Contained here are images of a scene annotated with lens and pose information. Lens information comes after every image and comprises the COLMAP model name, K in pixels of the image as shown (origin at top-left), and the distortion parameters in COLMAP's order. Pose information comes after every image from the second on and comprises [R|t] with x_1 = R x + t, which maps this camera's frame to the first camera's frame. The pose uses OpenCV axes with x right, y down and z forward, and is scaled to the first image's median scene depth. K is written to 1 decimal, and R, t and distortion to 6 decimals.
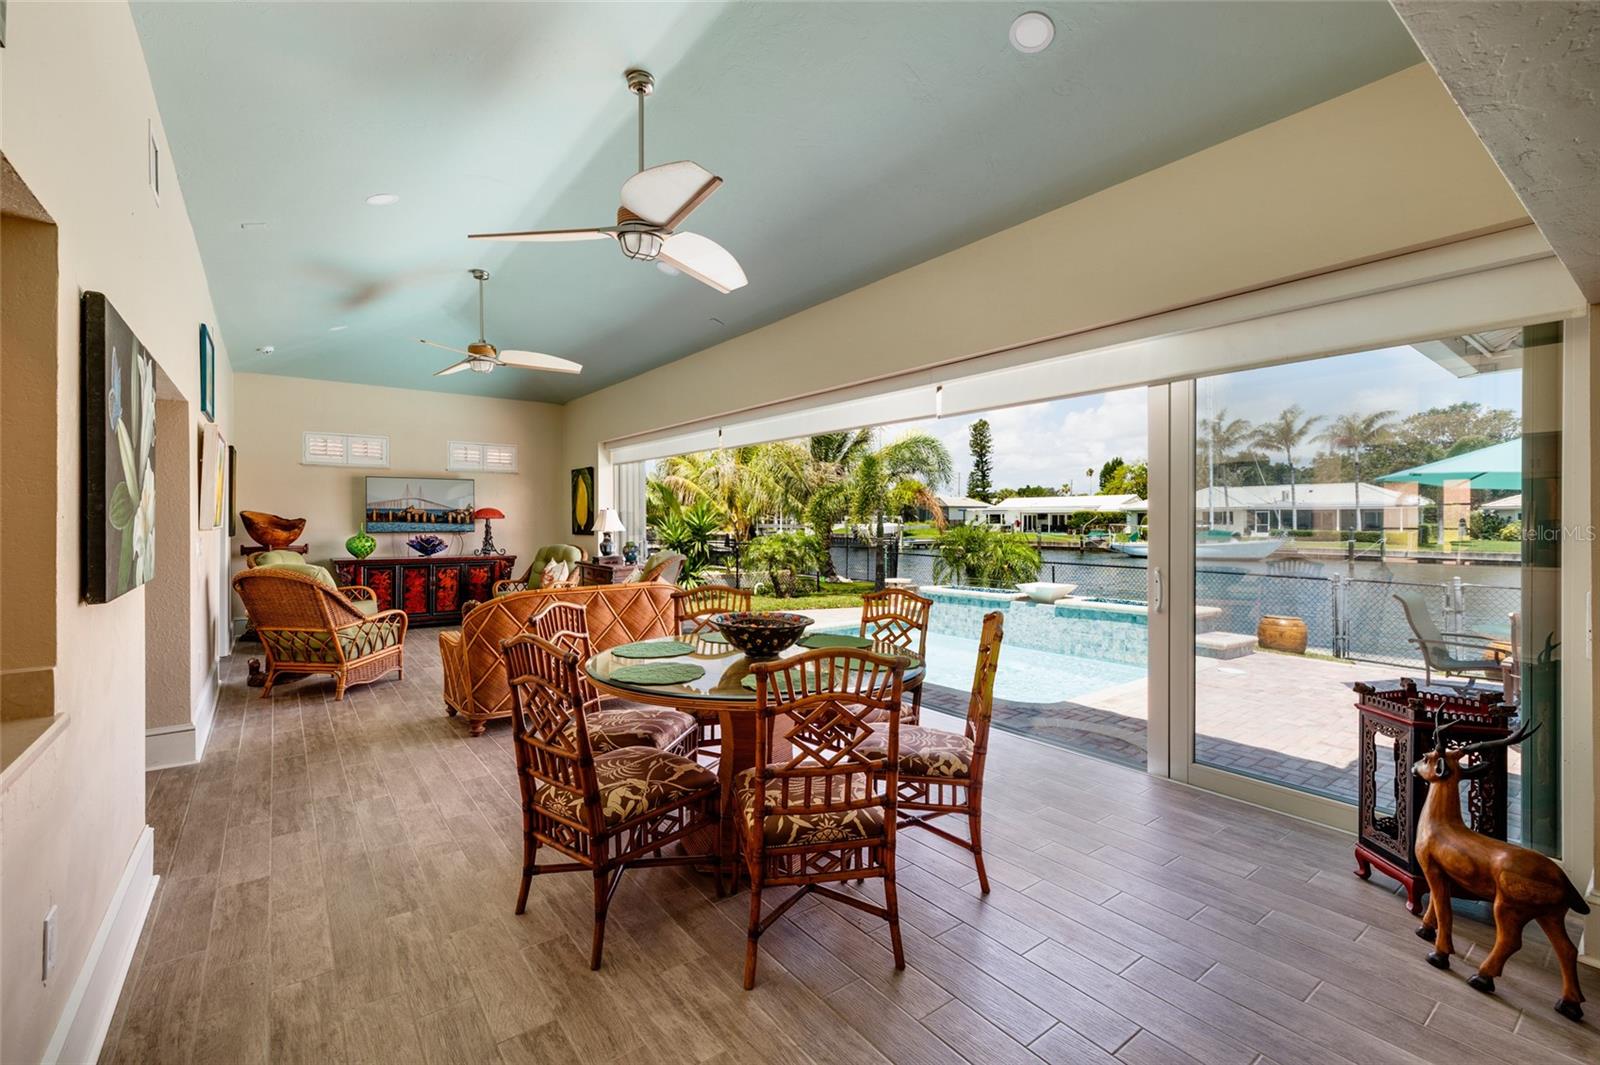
lens RADIAL K [[687.5, 0, 796.2], [0, 687.5, 526.4], [0, 0, 1]] dist [0.002088, 0.000009]
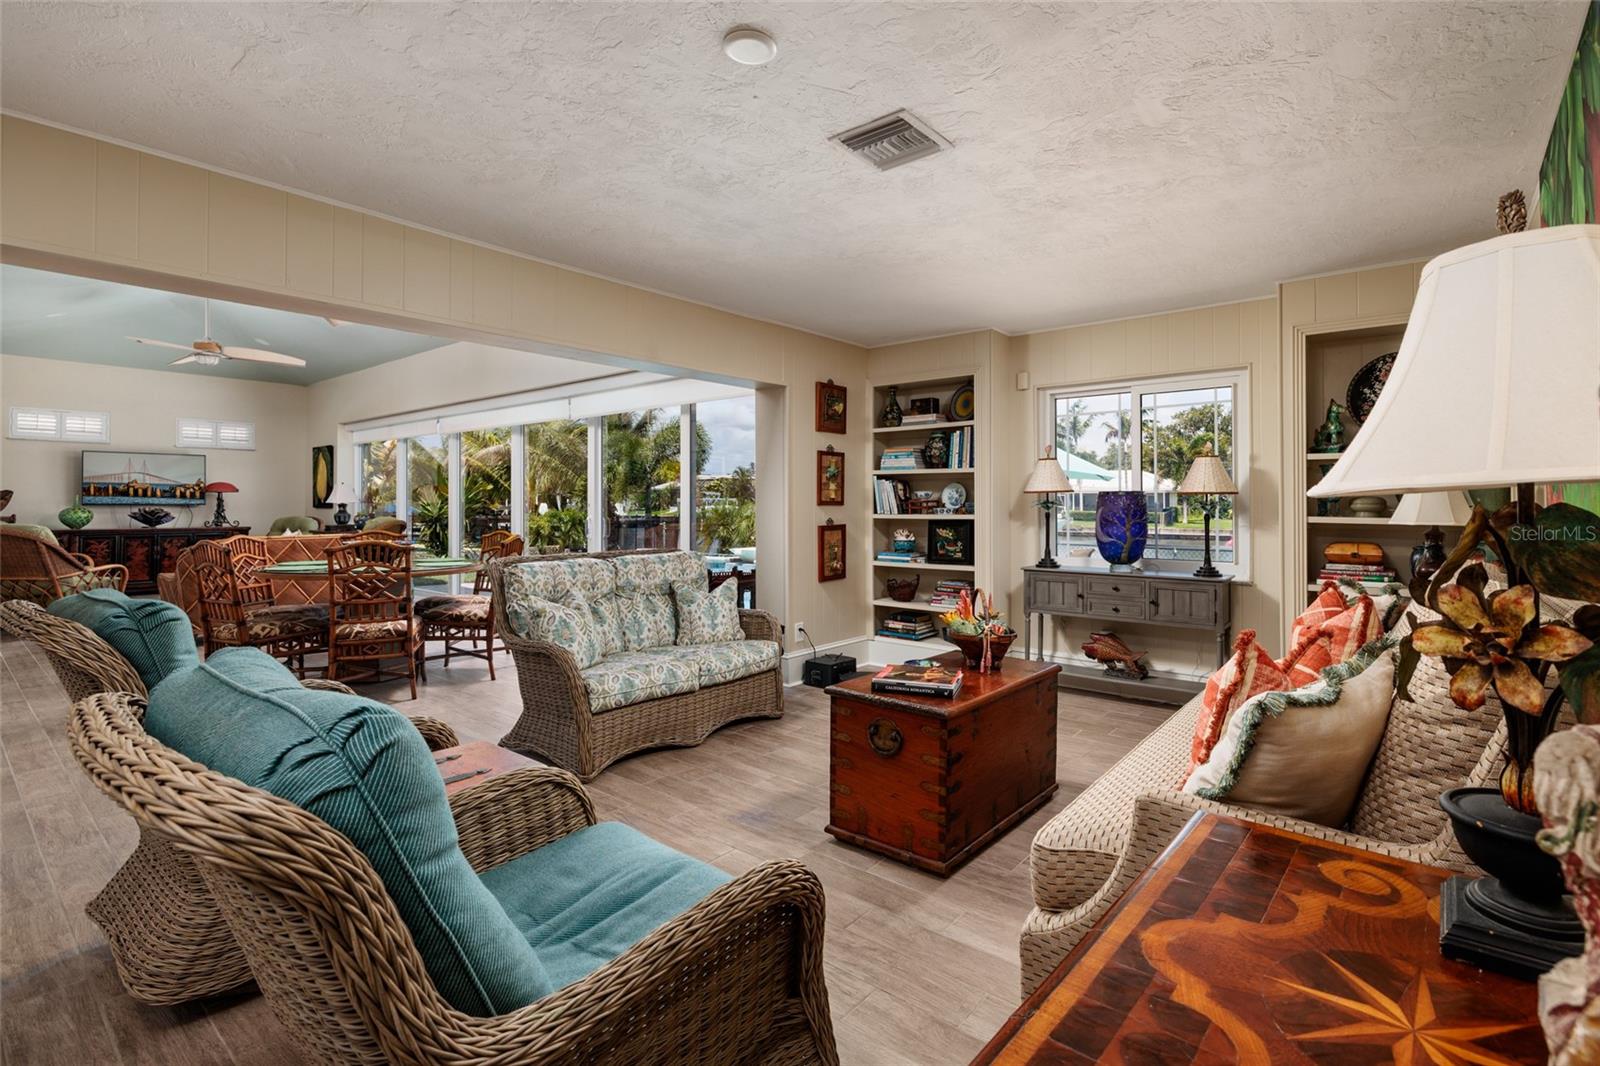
lens RADIAL K [[745.8, 0, 834.4], [0, 745.8, 499.3], [0, 0, 1]] dist [-0.005220, -0.000605]
pose [[0.970221, 0.002023, 0.242214, 0.200219], [0.002397, 0.999836, -0.017950, 0.022546], [-0.242211, 0.017996, 0.970057, -0.351162]]
